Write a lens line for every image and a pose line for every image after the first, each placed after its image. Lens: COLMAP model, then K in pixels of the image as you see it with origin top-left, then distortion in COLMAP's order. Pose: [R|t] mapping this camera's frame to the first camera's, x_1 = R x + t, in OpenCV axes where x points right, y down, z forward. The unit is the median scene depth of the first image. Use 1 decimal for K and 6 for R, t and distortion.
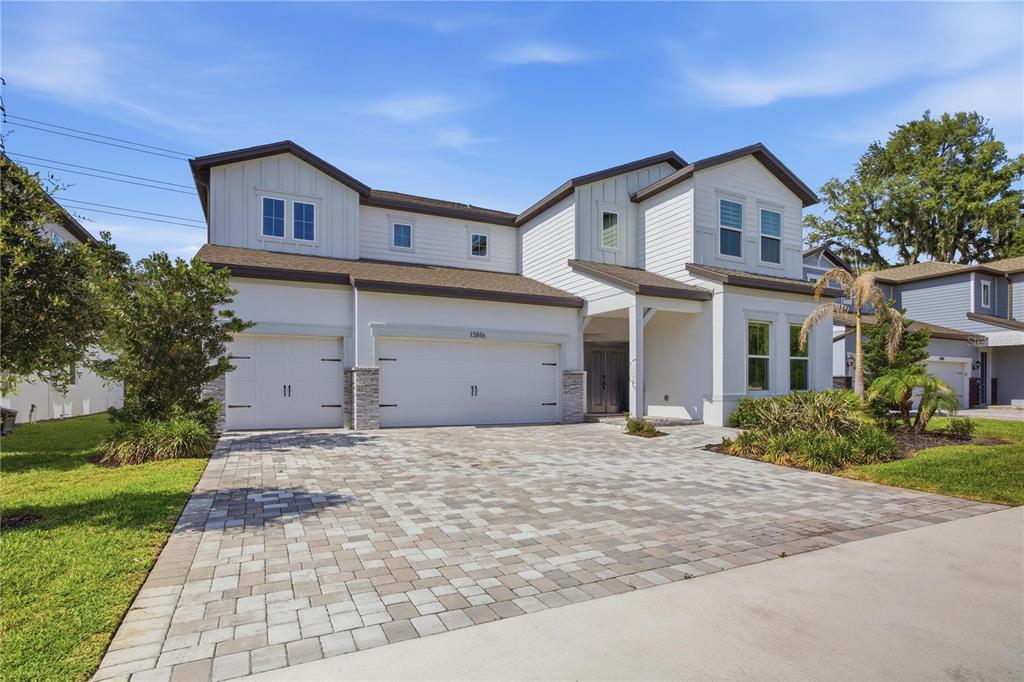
lens RADIAL K [[520.1, 0, 515.2], [0, 520.1, 393.3], [0, 0, 1]] dist [-0.003548, 0.000313]
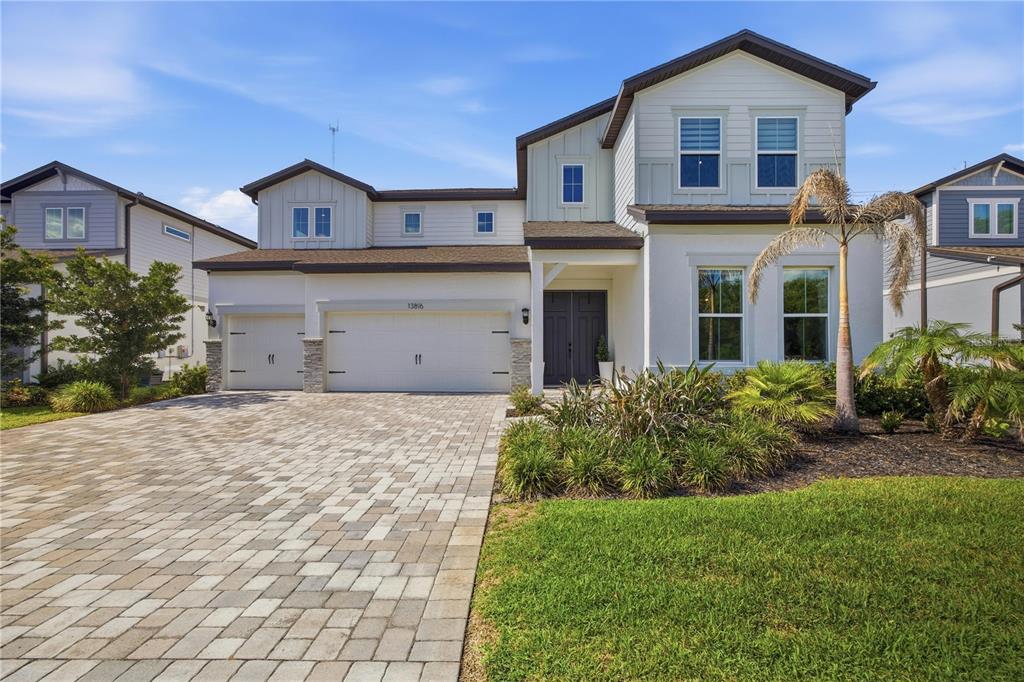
lens RADIAL K [[426.8, 0, 514.8], [0, 426.8, 352.0], [0, 0, 1]] dist [0.002081, 0.000809]
pose [[0.886014, -0.001735, -0.463655, 0.499035], [-0.005861, 0.999871, -0.014942, -0.008361], [0.463621, 0.015956, 0.885890, 0.333163]]
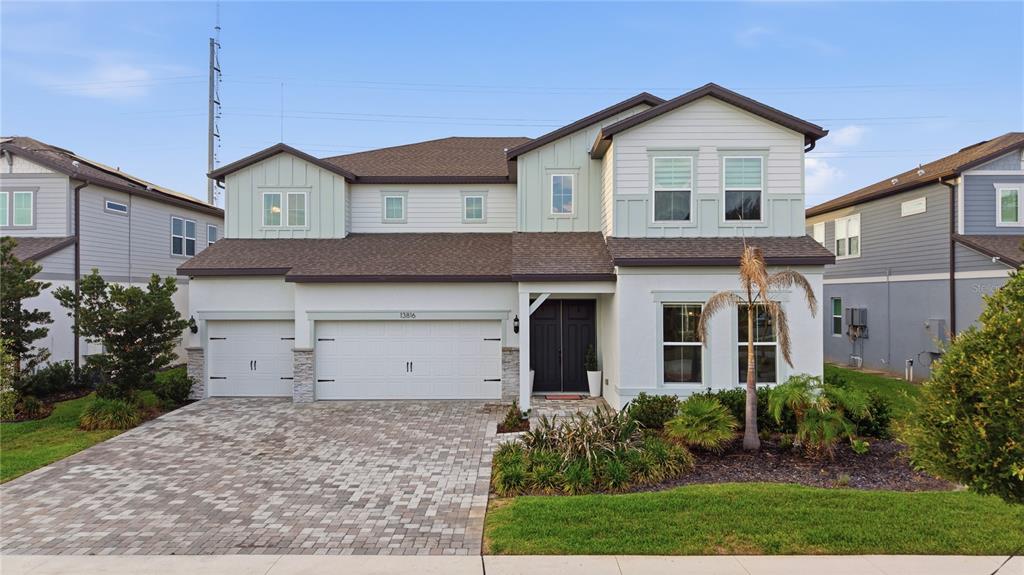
lens RADIAL K [[683.9, 0, 512.0], [0, 683.9, 287.5], [0, 0, 1]] dist [0.048403, -0.055050]
pose [[0.886521, -0.004277, -0.462669, 0.753103], [-0.002316, 0.999904, -0.013682, -0.149597], [0.462683, 0.013201, 0.886425, -0.128960]]
